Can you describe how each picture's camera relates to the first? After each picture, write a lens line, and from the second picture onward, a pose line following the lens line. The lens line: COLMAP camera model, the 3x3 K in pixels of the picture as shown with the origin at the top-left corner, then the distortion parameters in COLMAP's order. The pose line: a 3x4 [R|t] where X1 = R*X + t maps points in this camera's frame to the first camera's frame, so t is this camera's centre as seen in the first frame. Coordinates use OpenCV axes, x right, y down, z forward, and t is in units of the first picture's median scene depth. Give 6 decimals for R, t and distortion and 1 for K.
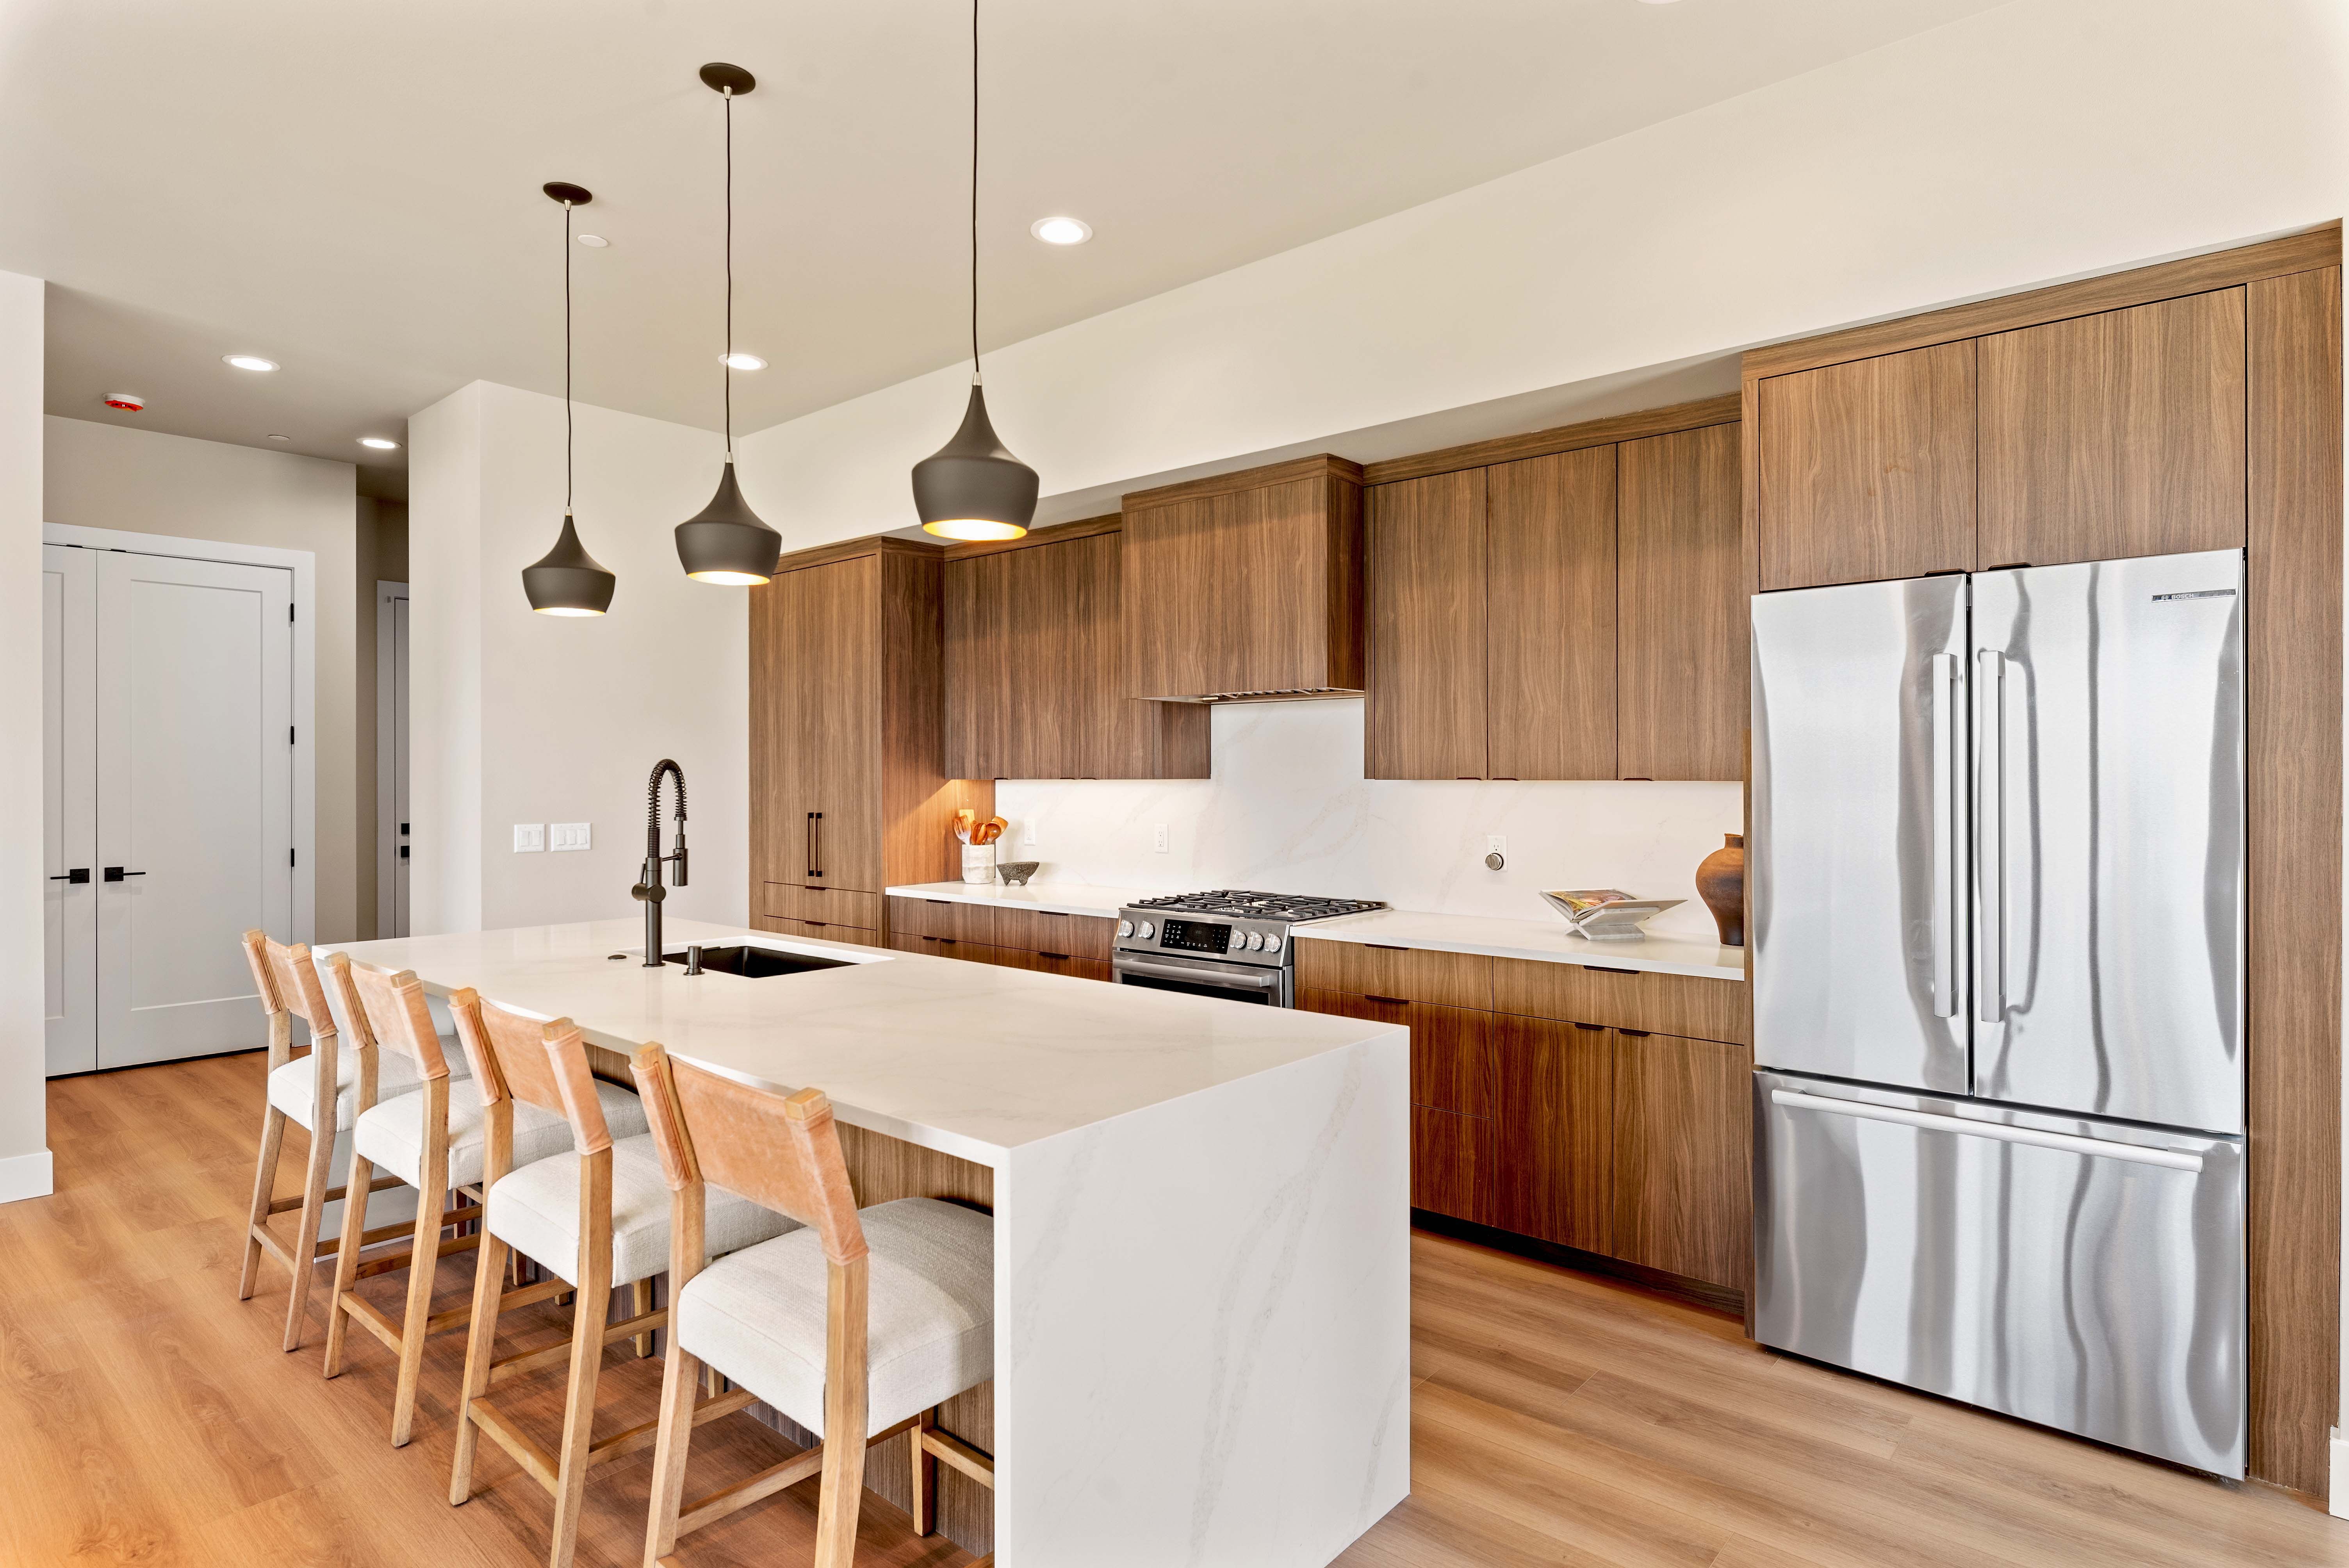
lens RADIAL K [[1236.3, 0, 1195.5], [0, 1236.3, 773.9], [0, 0, 1]] dist [-0.002140, -0.000318]
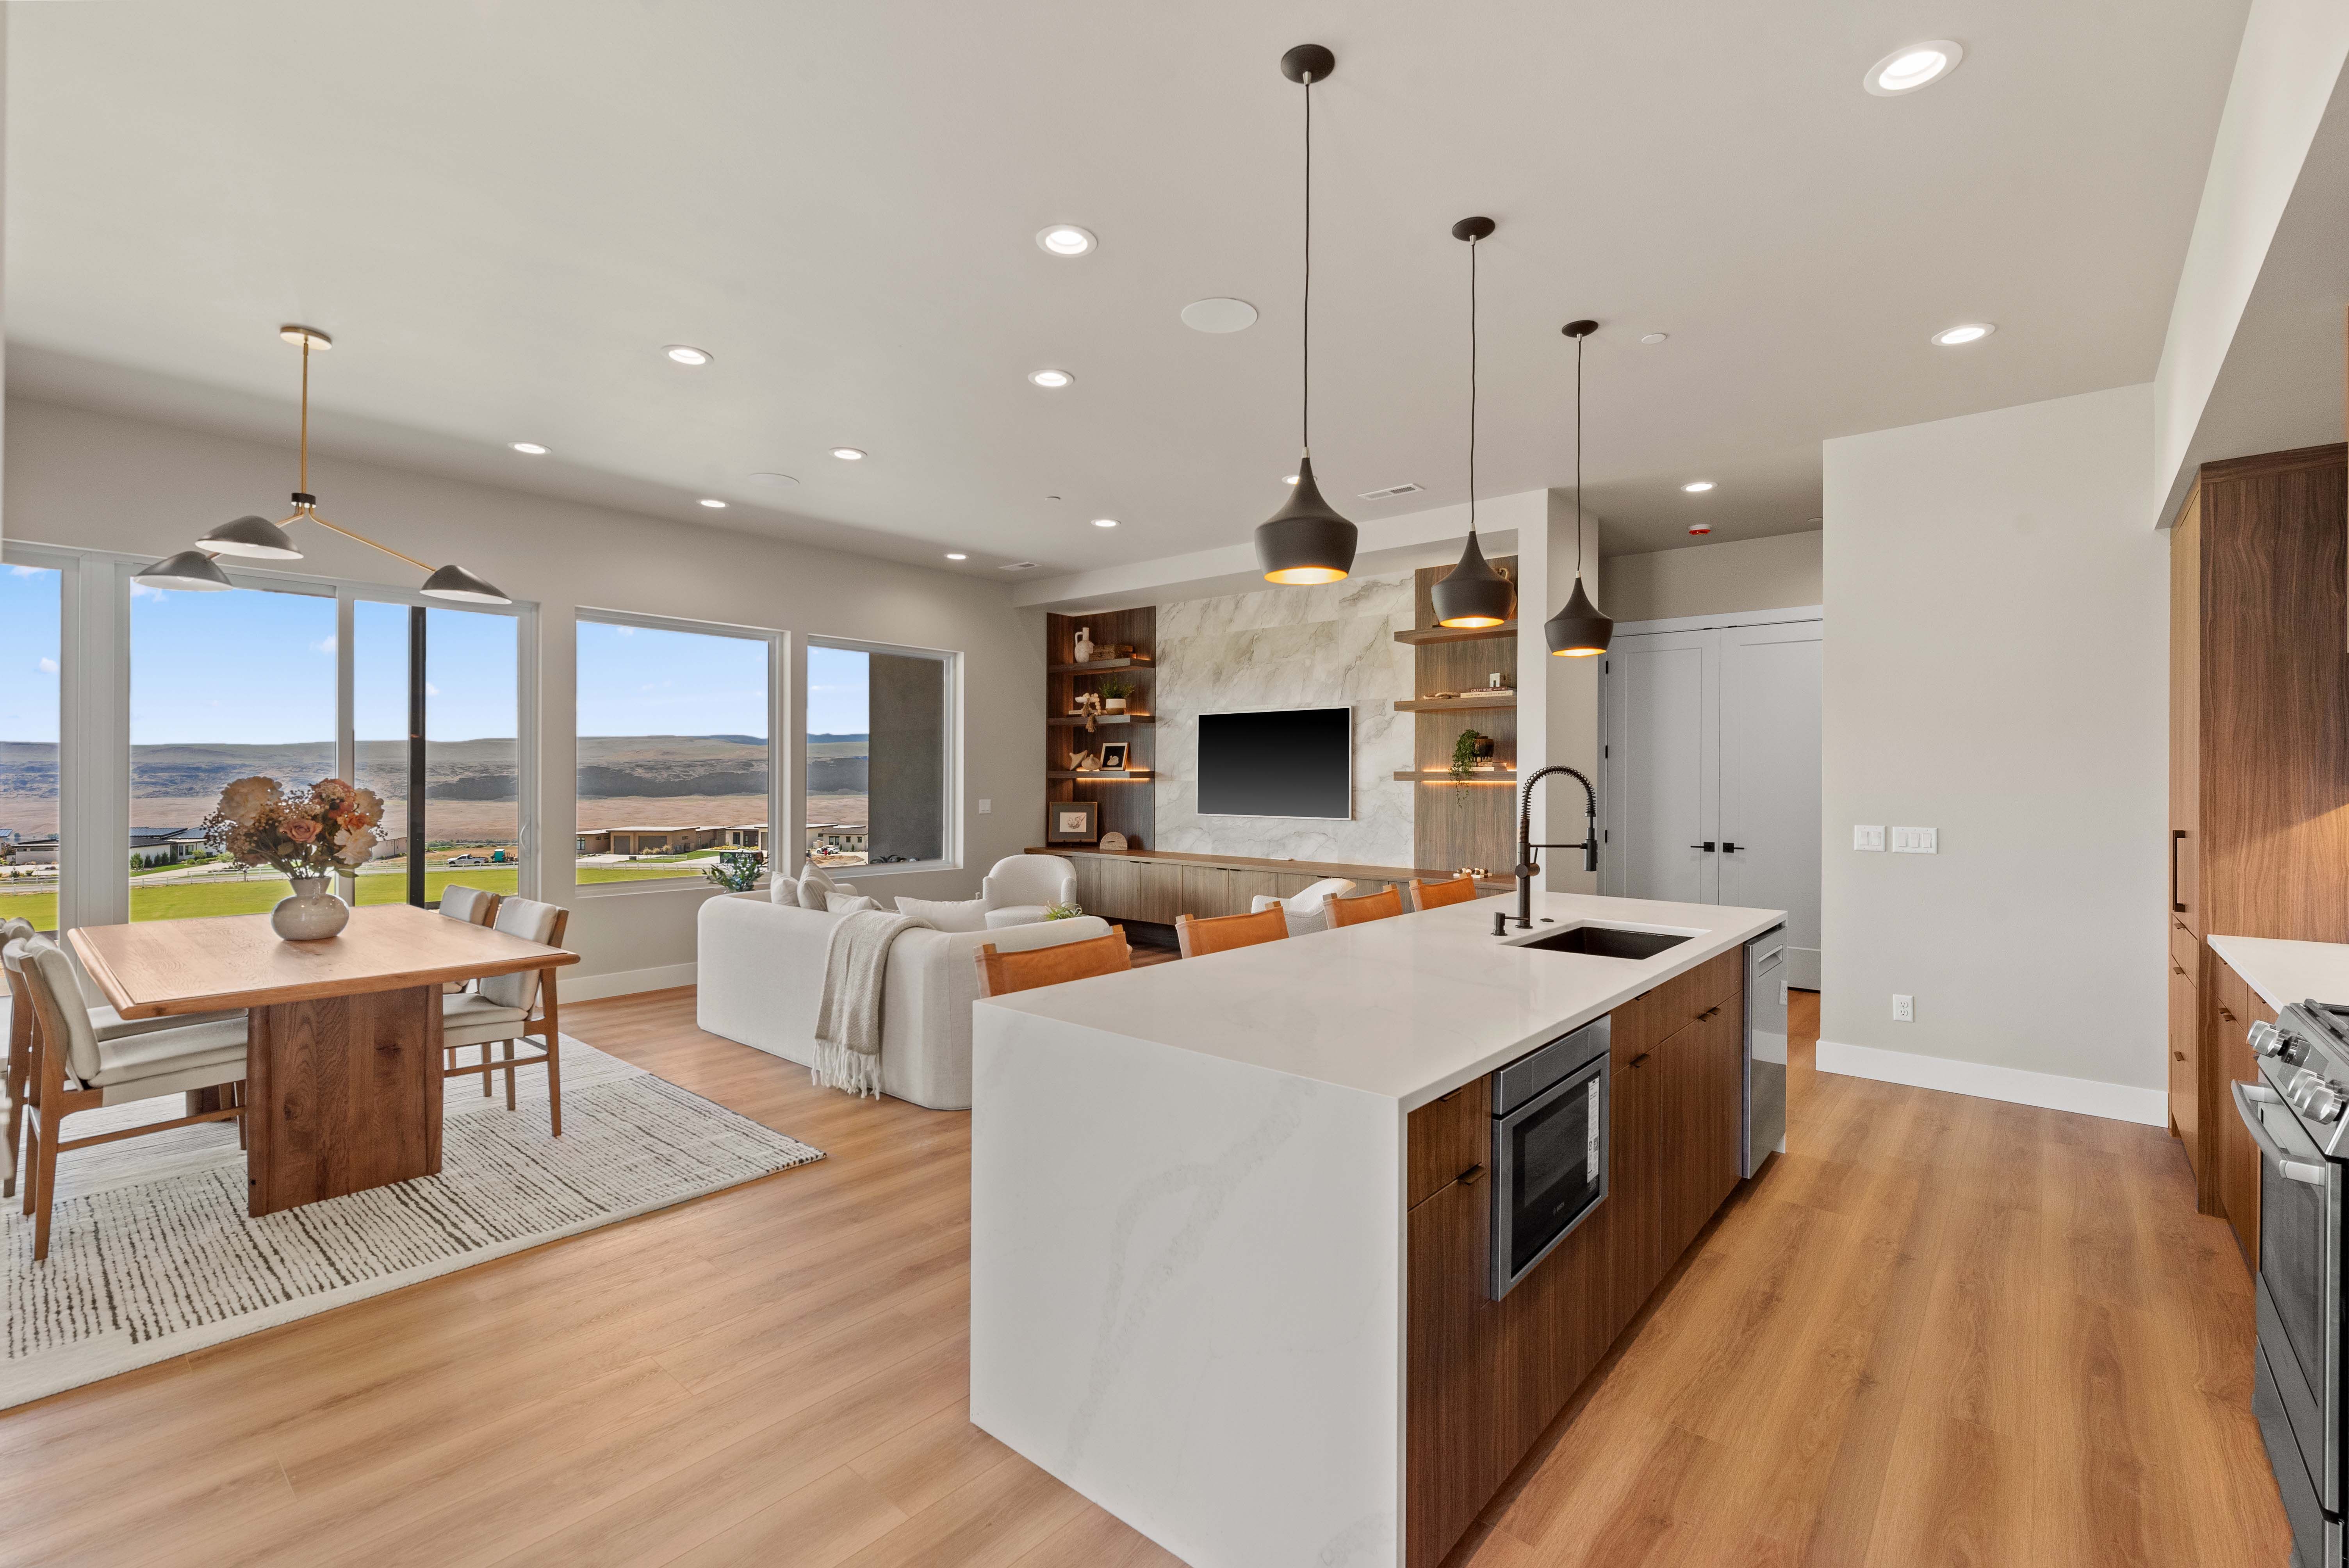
lens RADIAL K [[1018.6, 0, 1189.5], [0, 1018.6, 774.5], [0, 0, 1]] dist [0.002549, 0.000007]
pose [[0.000917, -0.002034, -0.999998, 0.445473], [-0.006004, 0.999980, -0.002039, 0.000847], [0.999982, 0.006006, 0.000905, 0.472756]]
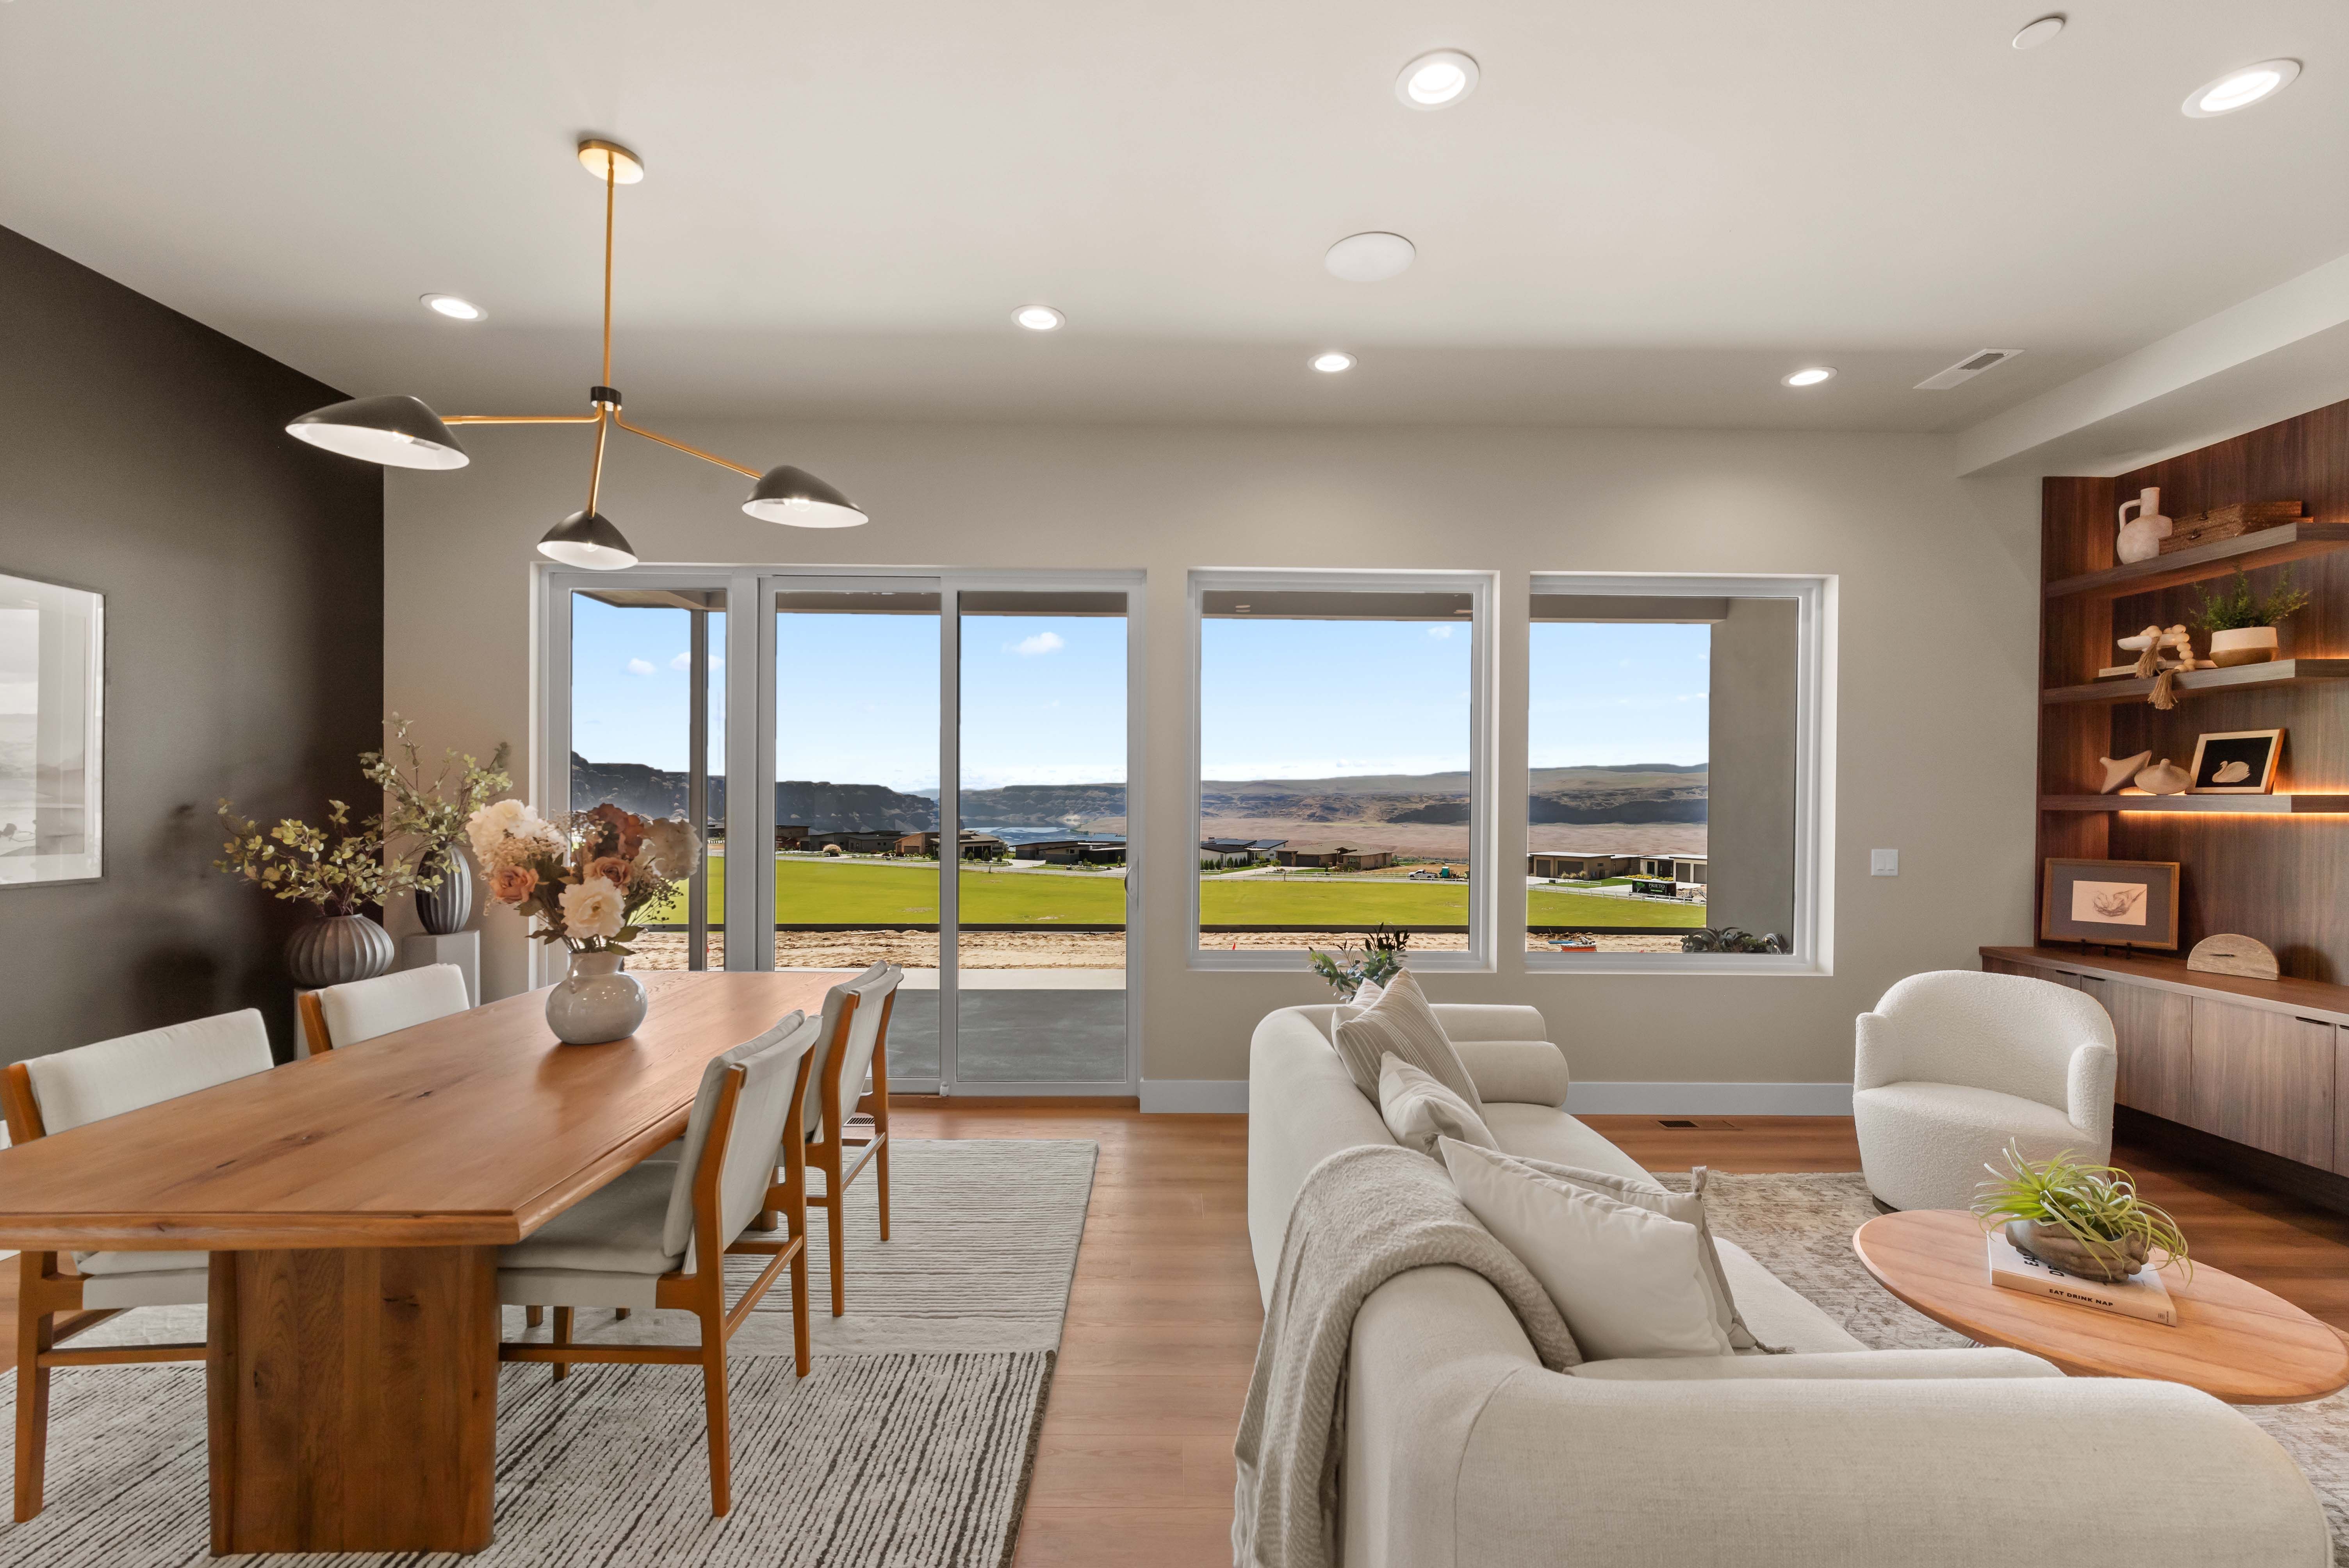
lens RADIAL K [[1011.9, 0, 1185.6], [0, 1011.9, 810.8], [0, 0, 1]] dist [0.000241, 0.000134]
pose [[-0.753831, 0.001879, -0.657066, -0.299670], [-0.008019, 0.999895, 0.012060, 0.001102], [0.657020, 0.014360, -0.753737, 0.389817]]
